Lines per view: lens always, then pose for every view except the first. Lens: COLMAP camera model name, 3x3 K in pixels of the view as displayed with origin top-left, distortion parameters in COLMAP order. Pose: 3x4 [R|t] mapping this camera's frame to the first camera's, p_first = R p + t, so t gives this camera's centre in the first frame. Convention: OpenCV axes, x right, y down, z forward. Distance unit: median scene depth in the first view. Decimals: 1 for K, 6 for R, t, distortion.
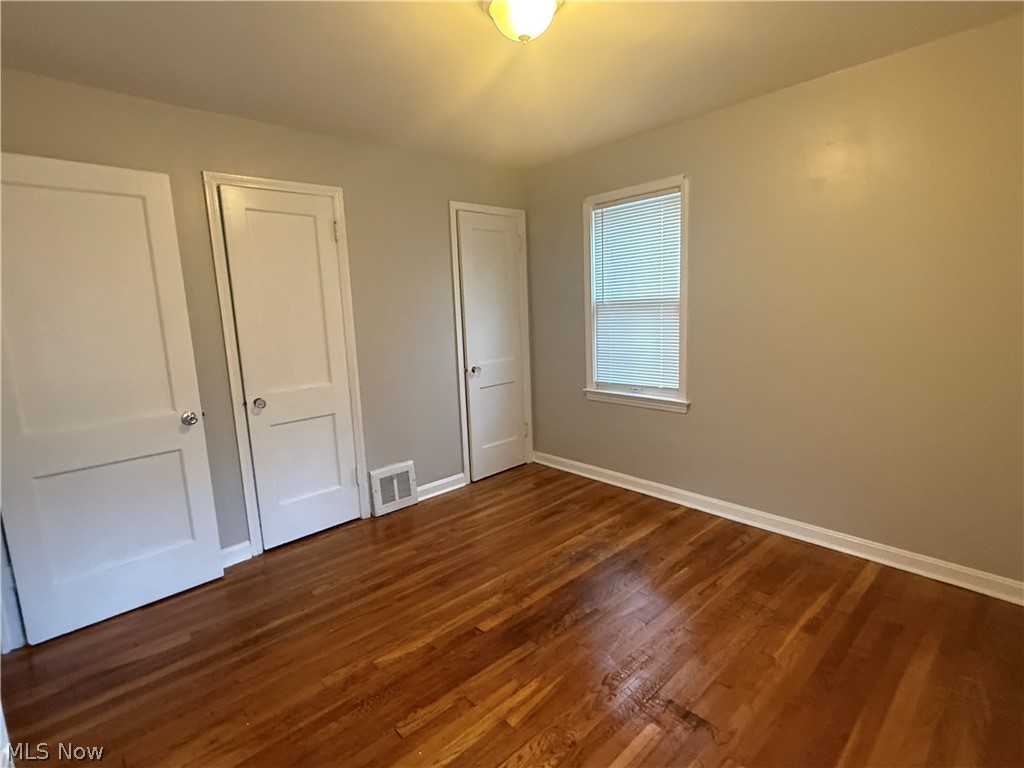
lens RADIAL K [[498.5, 0, 534.4], [0, 498.5, 383.3], [0, 0, 1]] dist [0.004831, 0.000427]
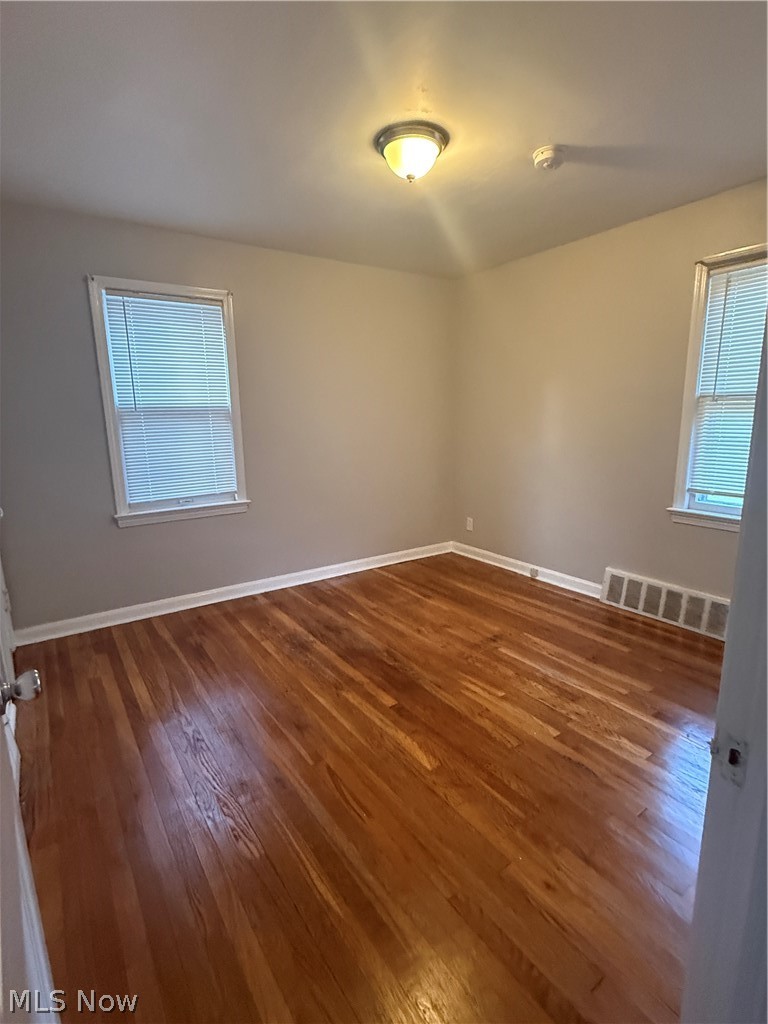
lens RADIAL K [[498.5, 0, 358.5], [0, 498.5, 511.9], [0, 0, 1]] dist [0.004831, 0.000427]
pose [[0.184738, -0.152211, 0.970929, -0.824253], [0.169297, 0.978094, 0.121123, -0.034991], [-0.968096, 0.142000, 0.206461, 0.606088]]
